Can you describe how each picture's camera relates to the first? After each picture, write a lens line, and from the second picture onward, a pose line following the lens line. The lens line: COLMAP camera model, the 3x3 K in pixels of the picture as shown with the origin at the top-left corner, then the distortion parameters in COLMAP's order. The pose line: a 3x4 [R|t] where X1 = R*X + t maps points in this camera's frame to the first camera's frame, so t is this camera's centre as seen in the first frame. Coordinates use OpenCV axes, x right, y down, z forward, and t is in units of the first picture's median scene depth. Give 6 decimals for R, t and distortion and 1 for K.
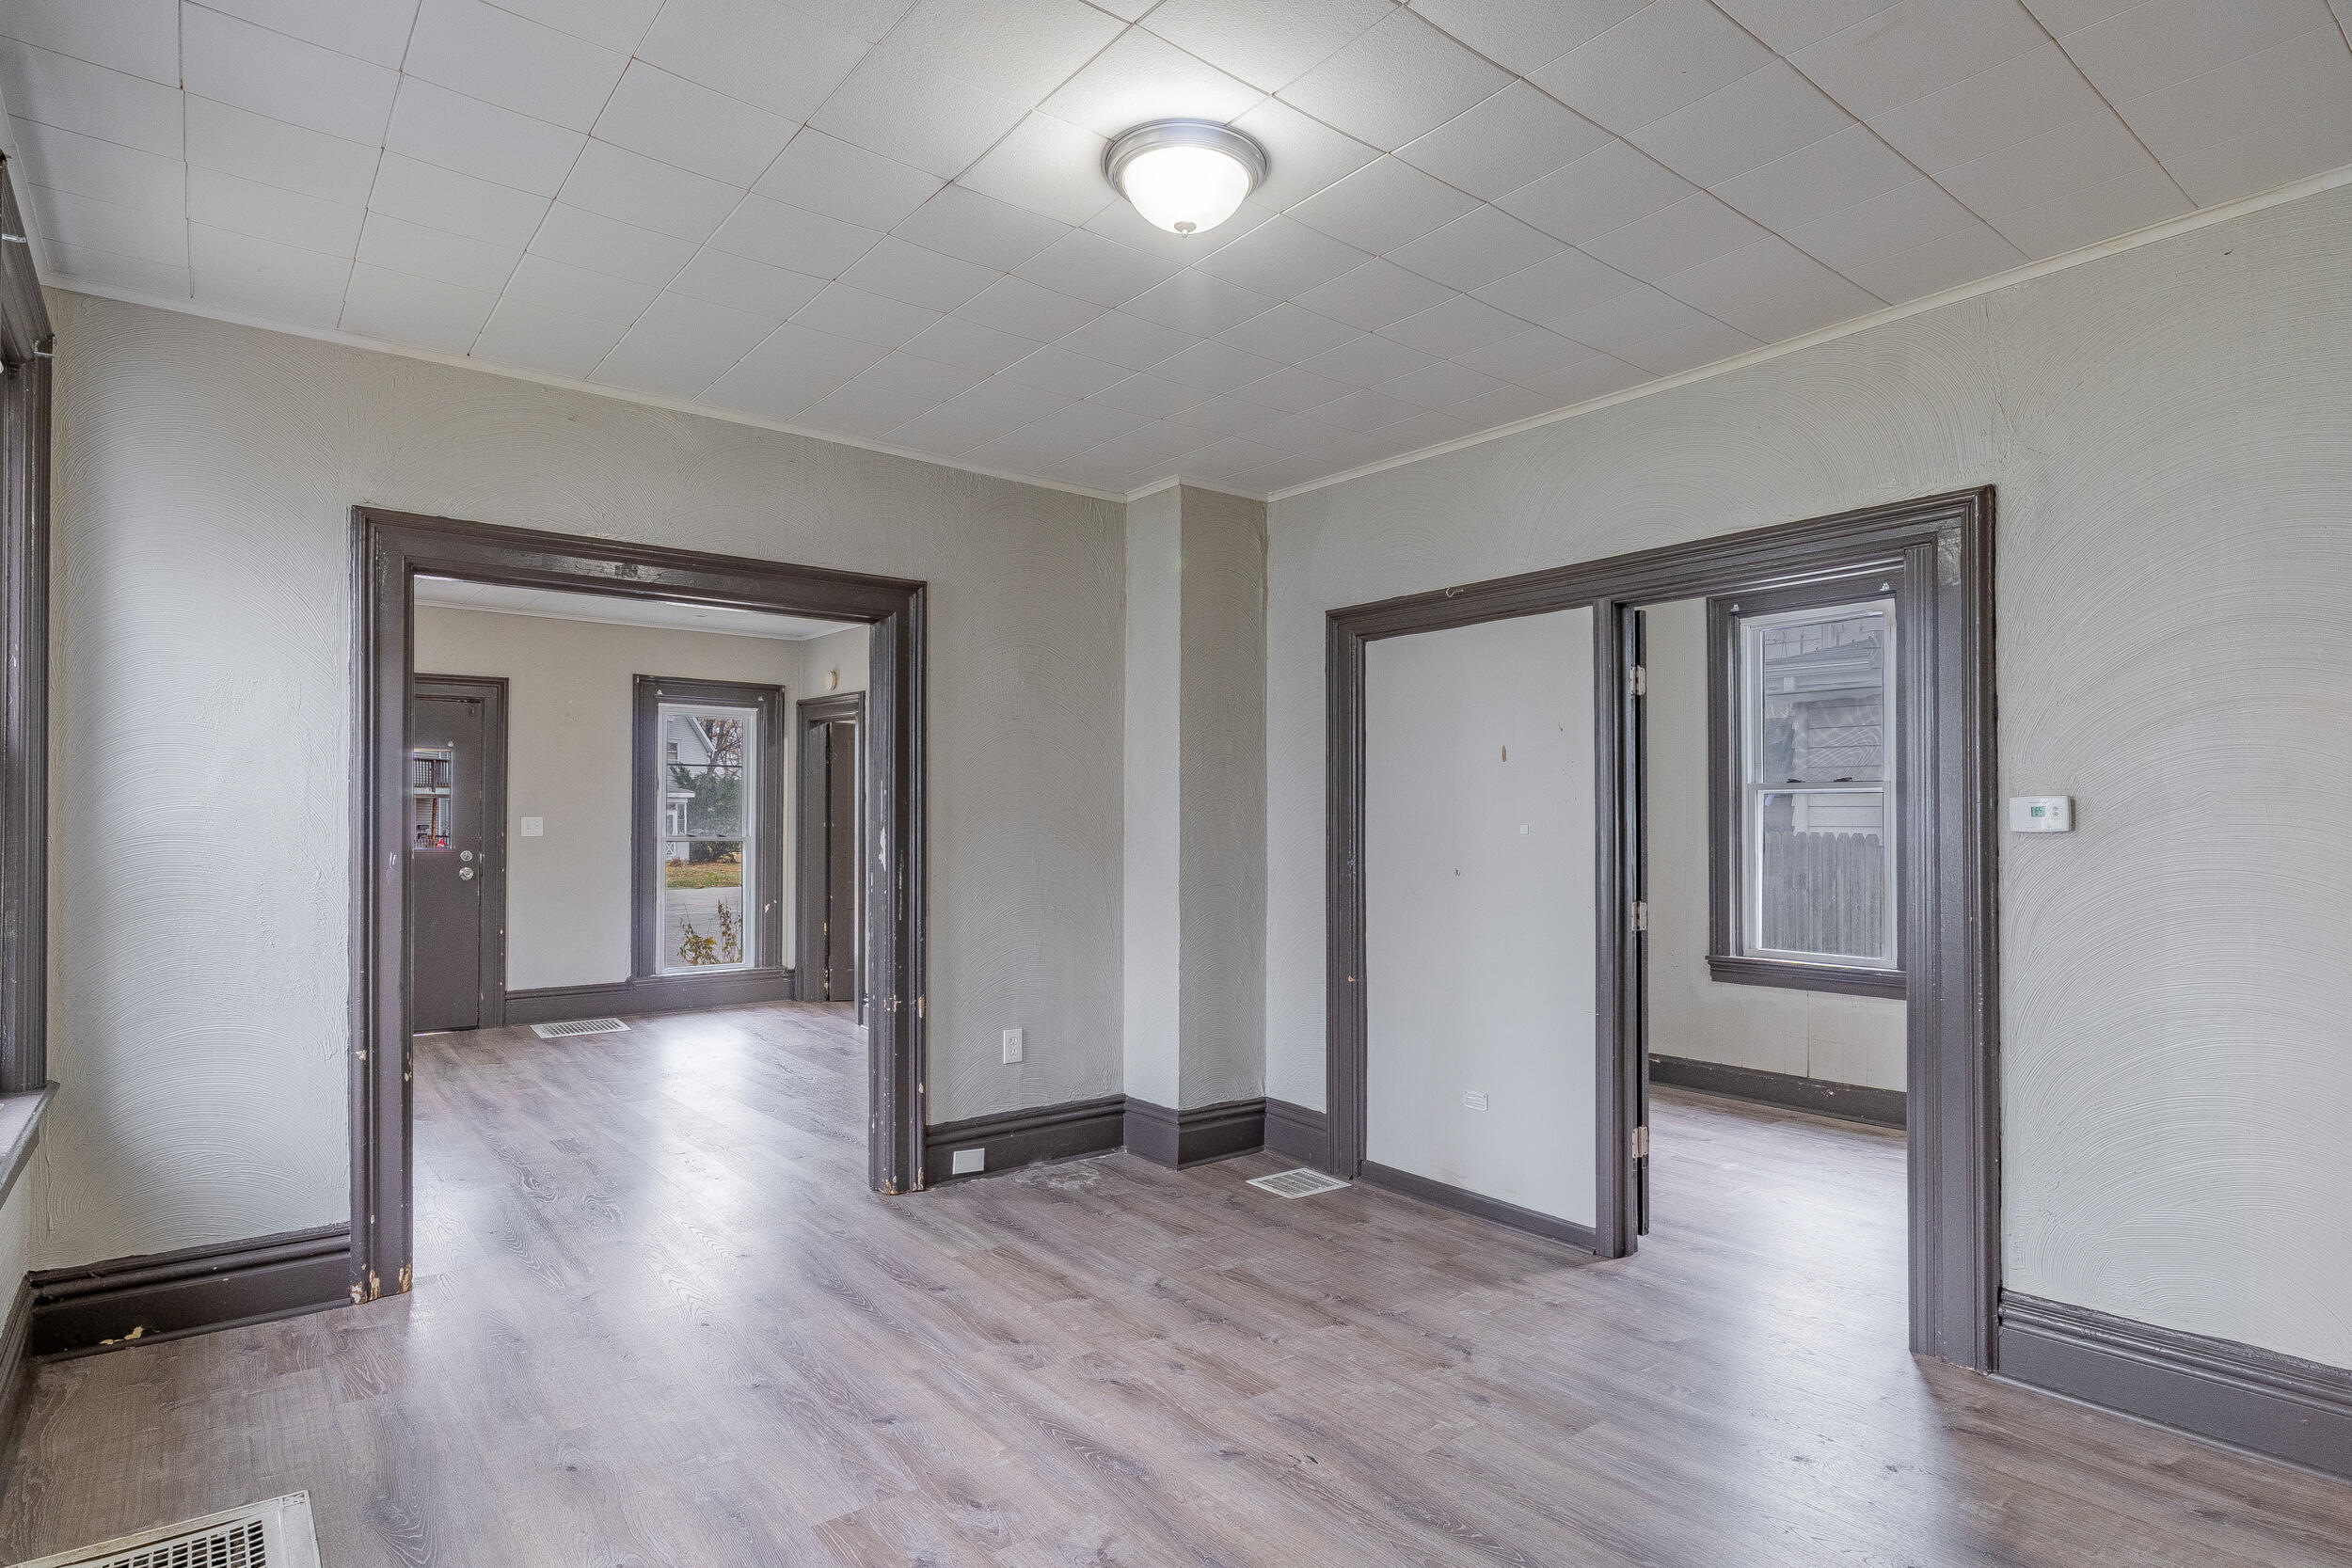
lens RADIAL K [[1239.6, 0, 1210.3], [0, 1239.6, 807.4], [0, 0, 1]] dist [-0.002163, -0.000630]
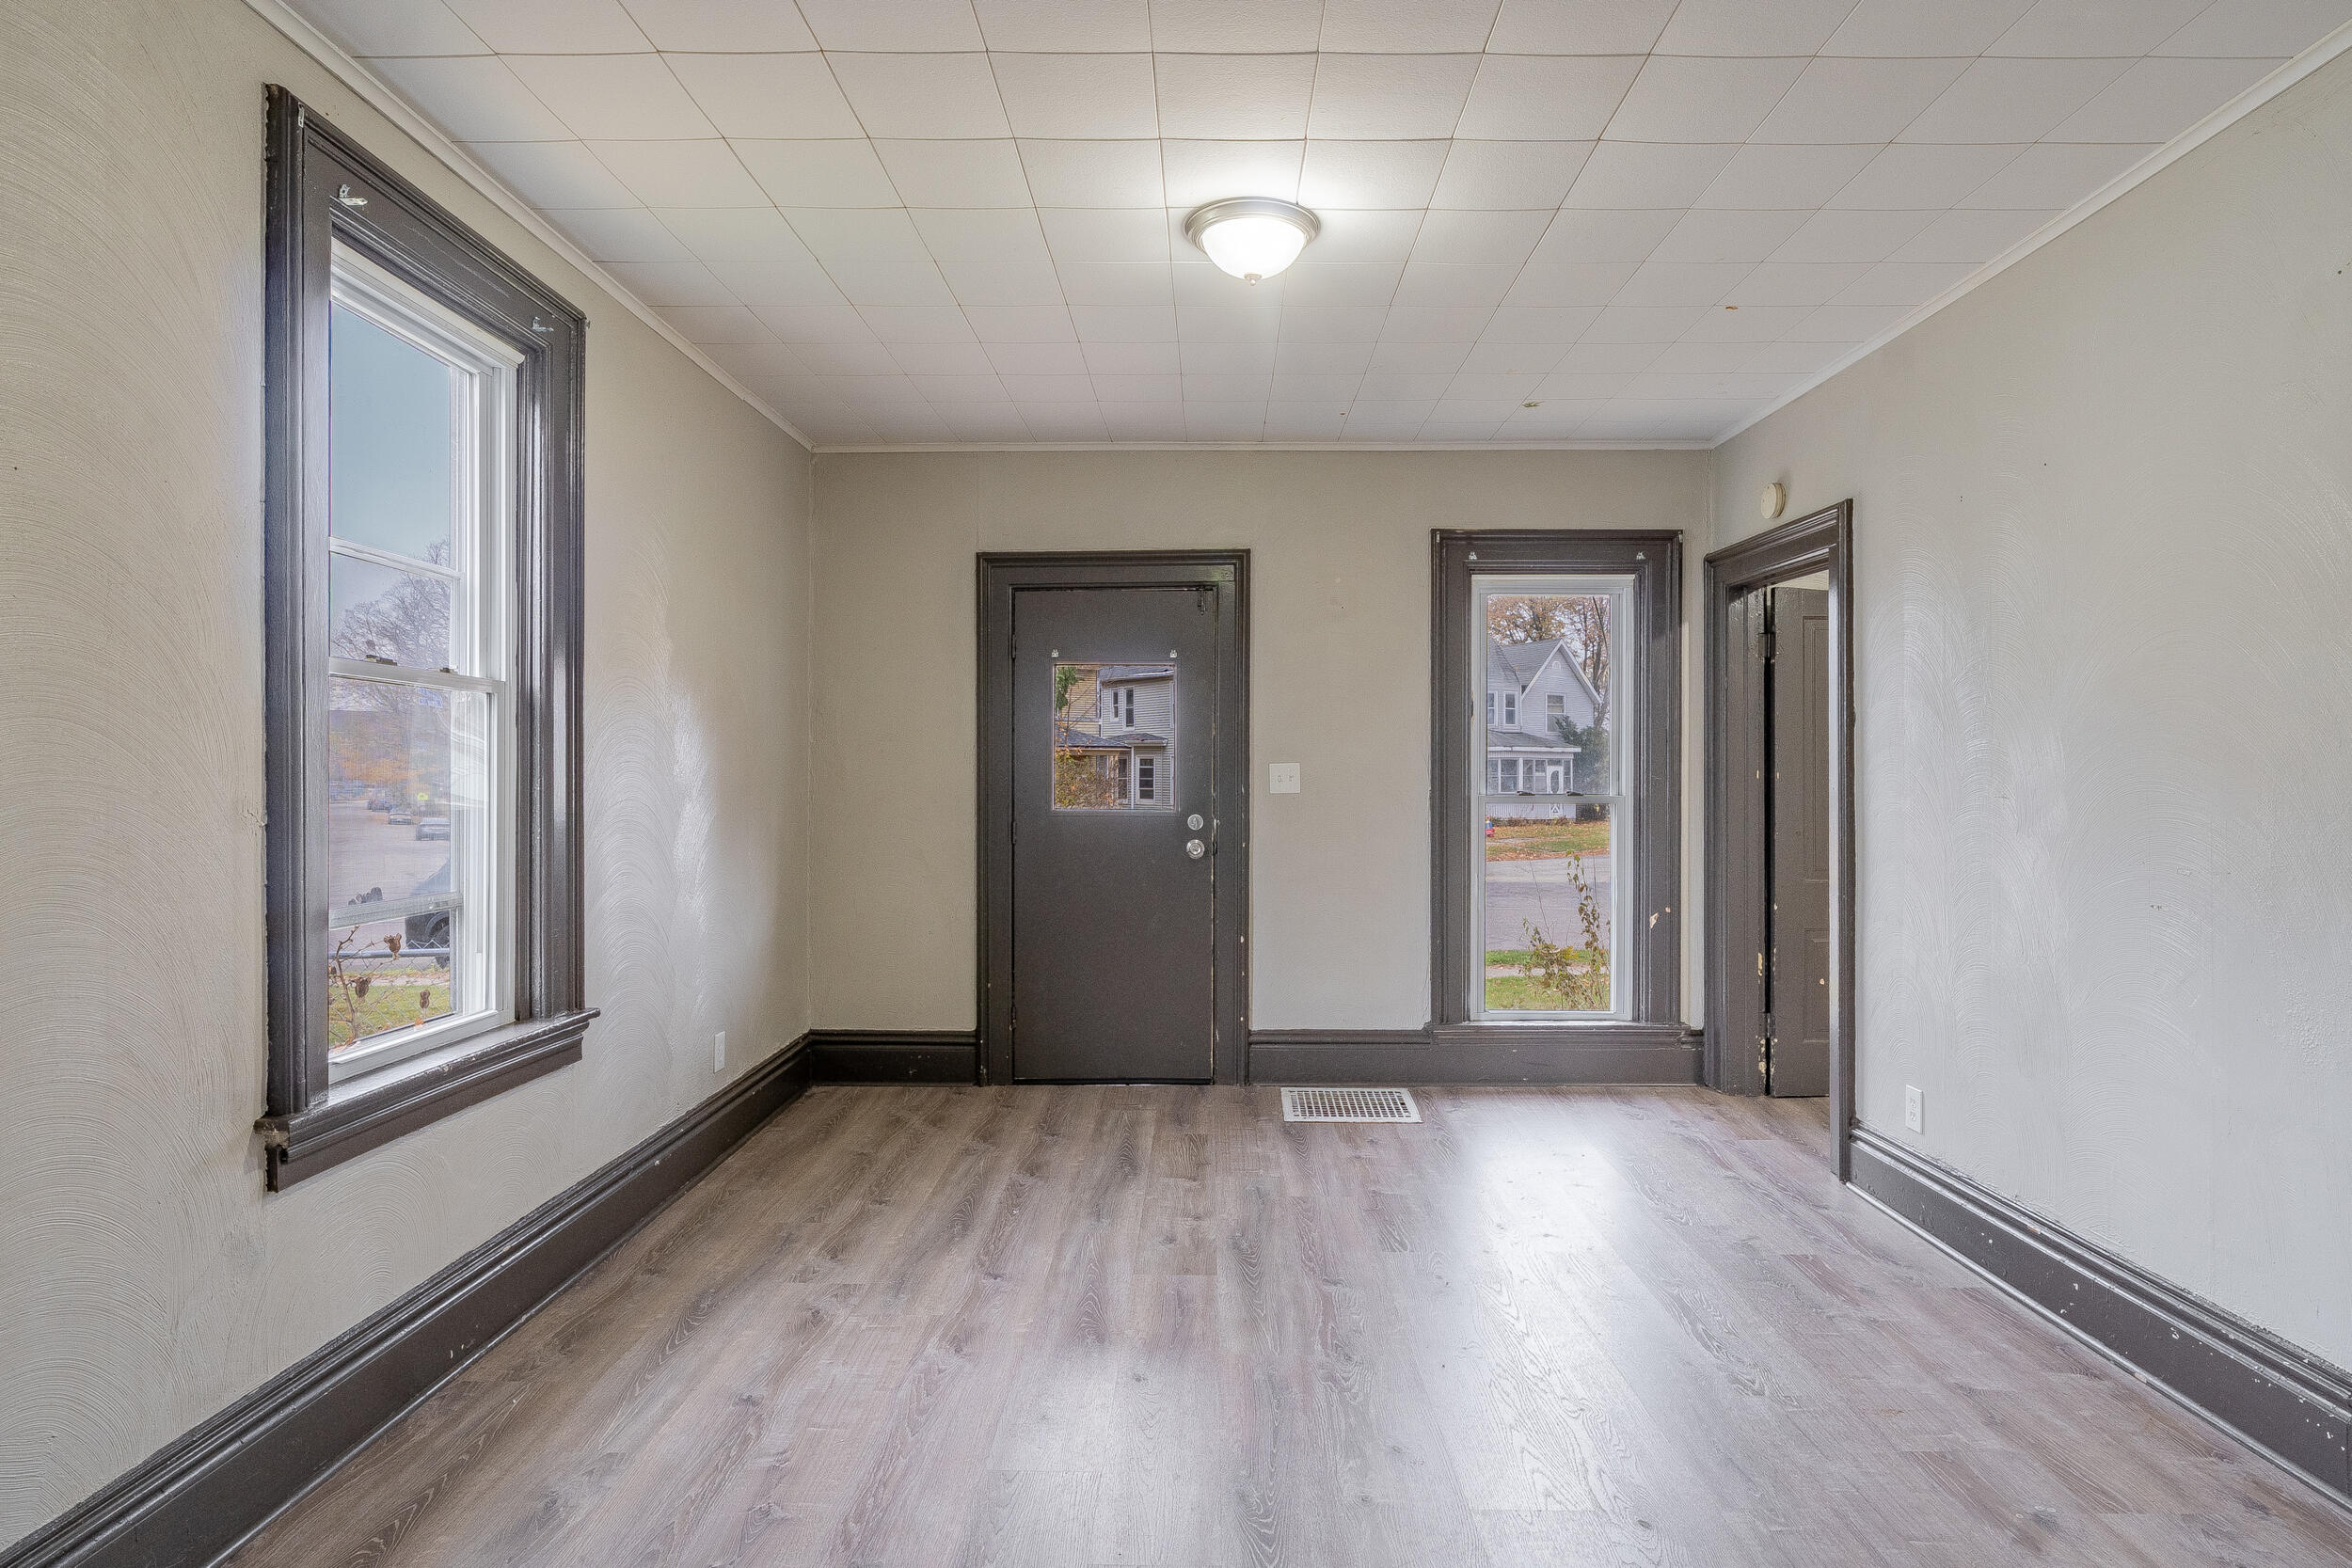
lens RADIAL K [[1264.8, 0, 1176.0], [0, 1264.8, 784.0], [0, 0, 1]] dist [-0.002637, -0.000754]
pose [[0.759676, 0.000274, -0.650302, -0.279471], [0.009913, 0.999879, 0.012002, 0.017567], [0.650226, -0.015565, 0.759581, 0.795294]]
